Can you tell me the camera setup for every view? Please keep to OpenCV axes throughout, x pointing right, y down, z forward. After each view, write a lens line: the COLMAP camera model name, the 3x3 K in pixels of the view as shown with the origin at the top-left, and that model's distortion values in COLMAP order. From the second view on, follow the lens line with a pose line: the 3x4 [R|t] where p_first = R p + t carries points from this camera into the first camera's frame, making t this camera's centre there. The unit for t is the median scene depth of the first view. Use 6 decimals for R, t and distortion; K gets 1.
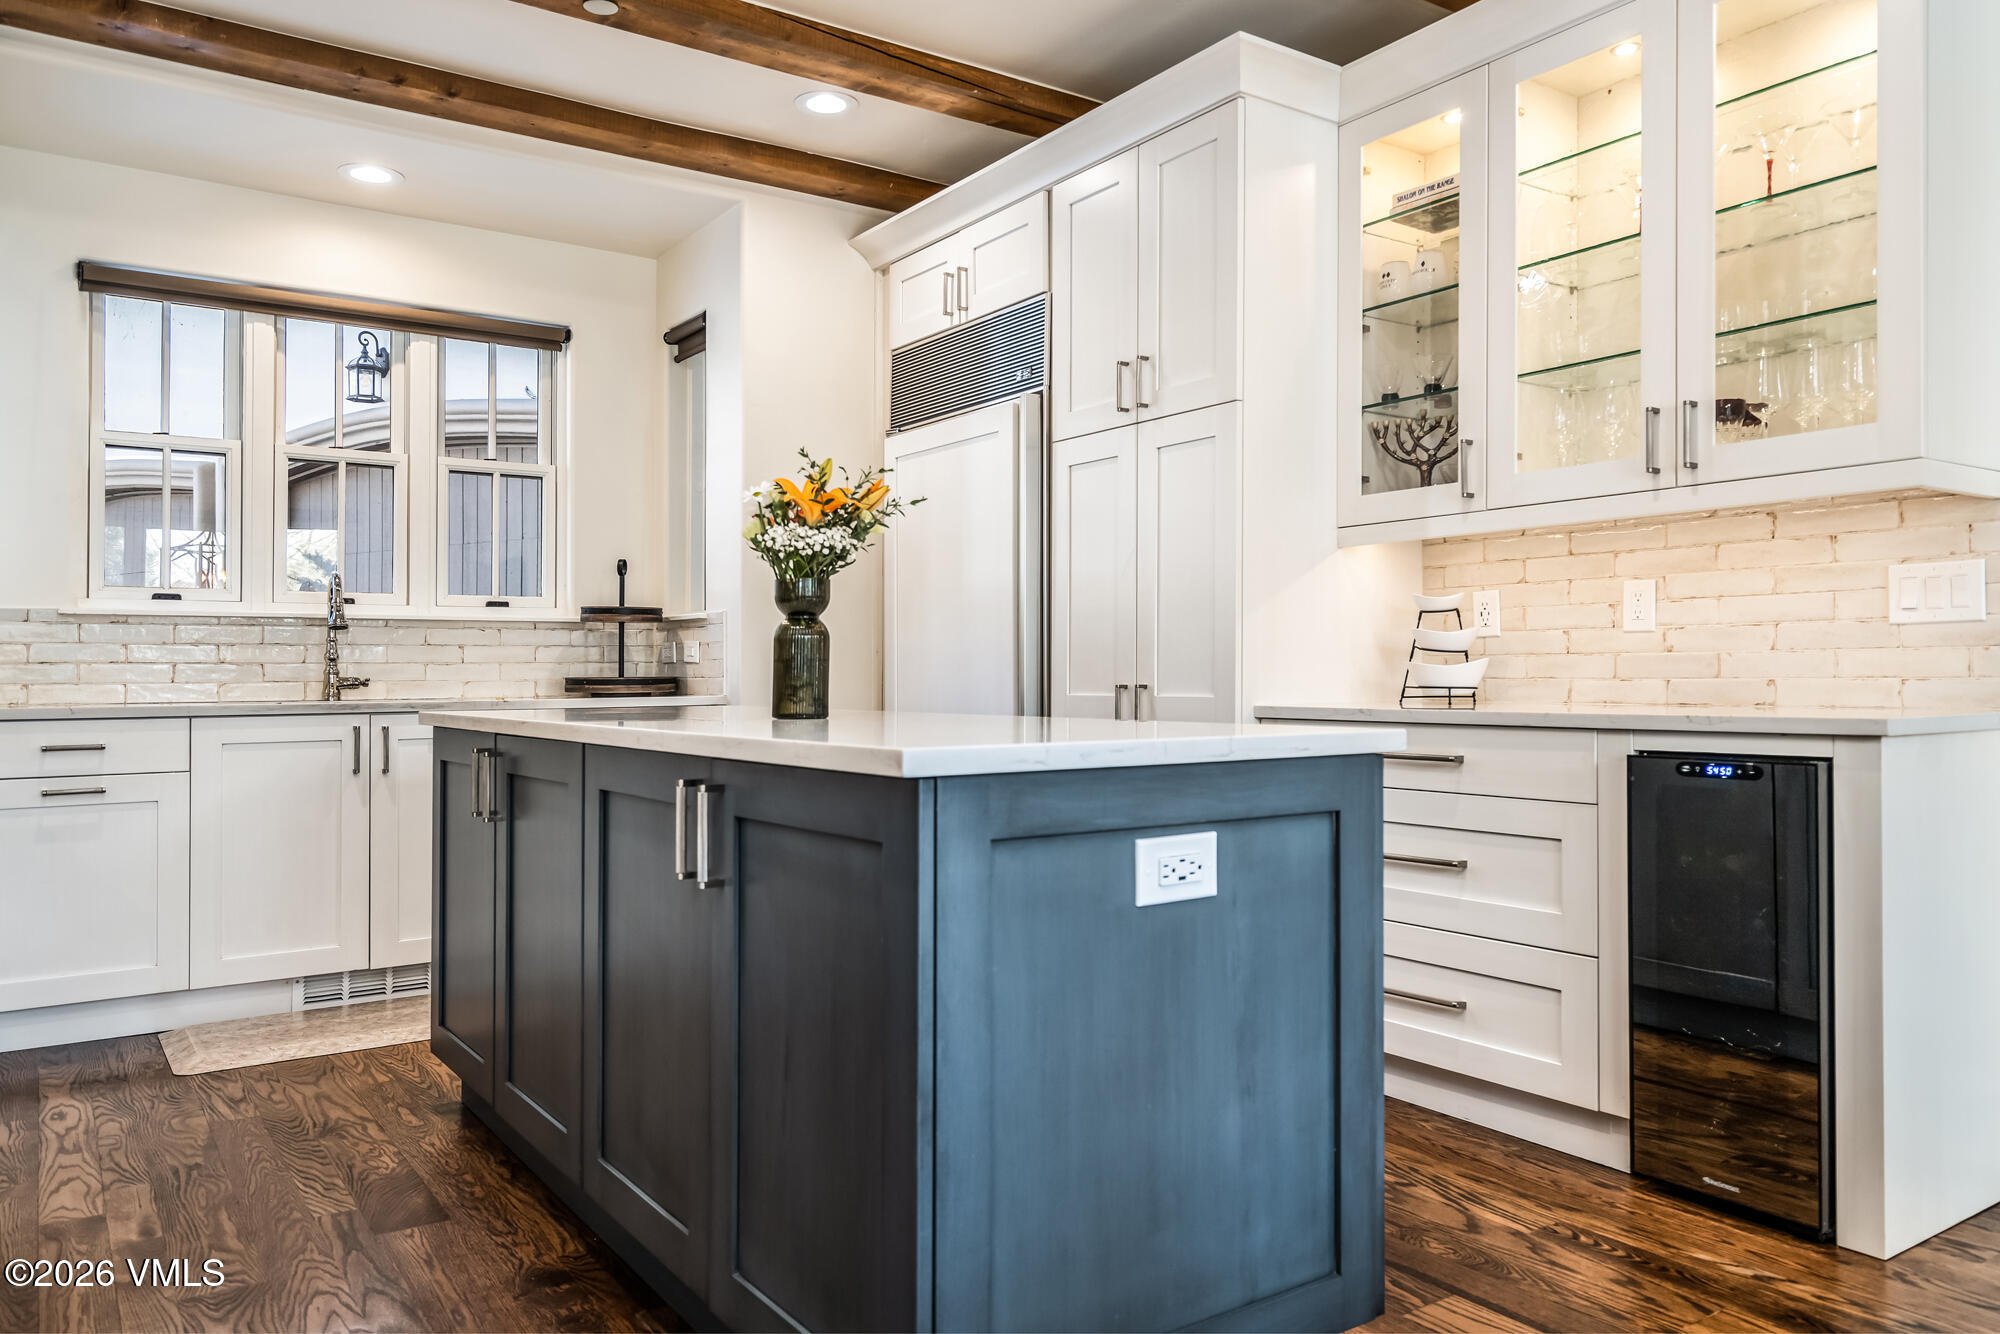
lens RADIAL K [[1401.2, 0, 1001.6], [0, 1401.2, 662.6], [0, 0, 1]] dist [0.003071, 0.002824]
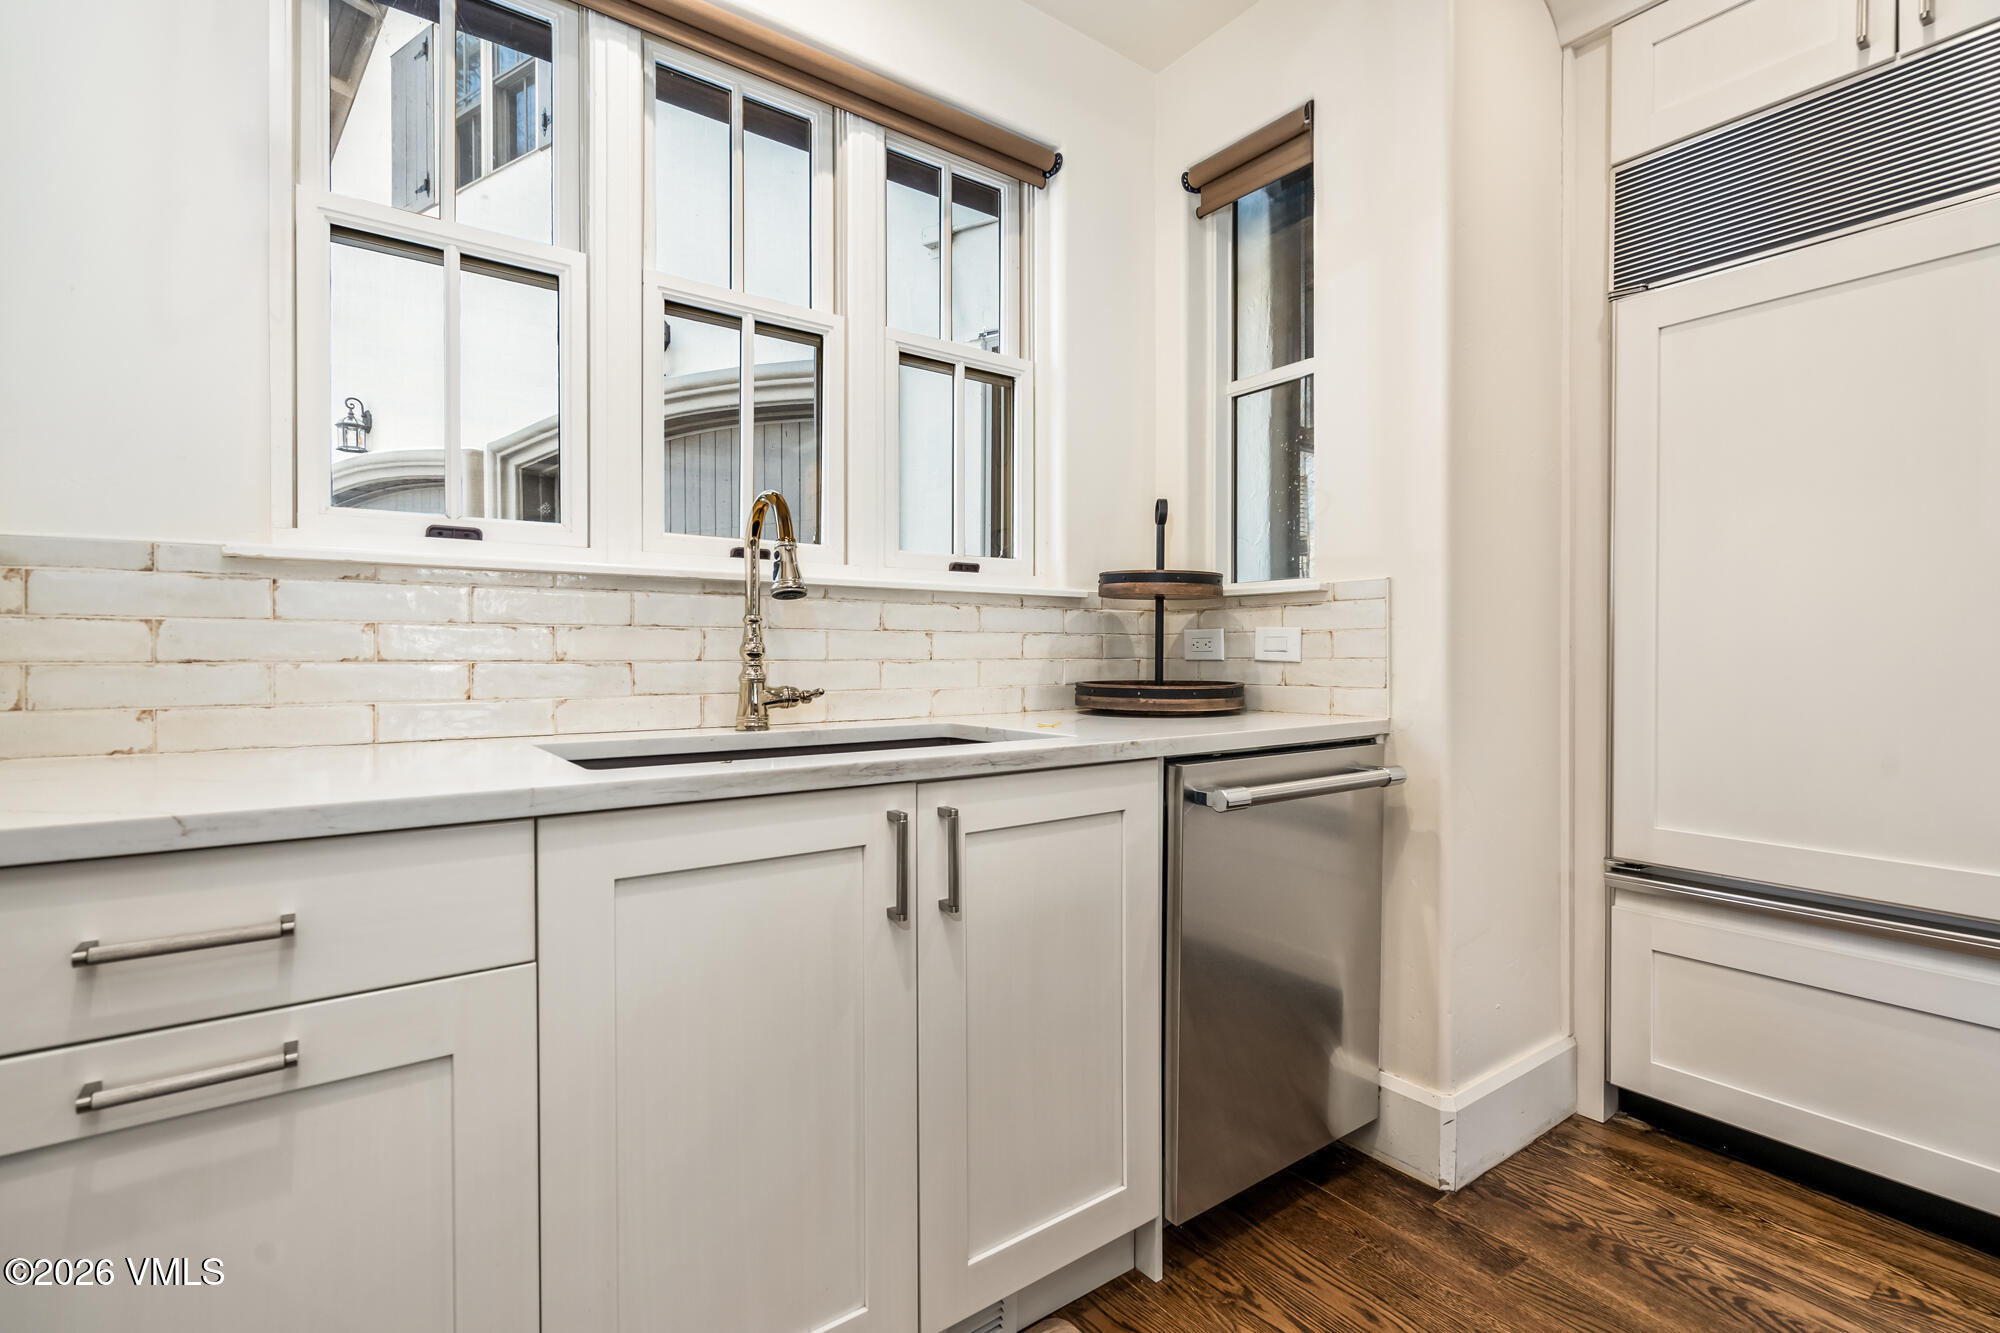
lens RADIAL K [[915.0, 0, 998.7], [0, 915.0, 667.4], [0, 0, 1]] dist [-0.000892, -0.000205]
pose [[0.999837, 0.007027, 0.016613, -0.383685], [-0.007417, 0.999695, 0.023554, -0.006399], [-0.016442, -0.023673, 0.999585, 0.631776]]
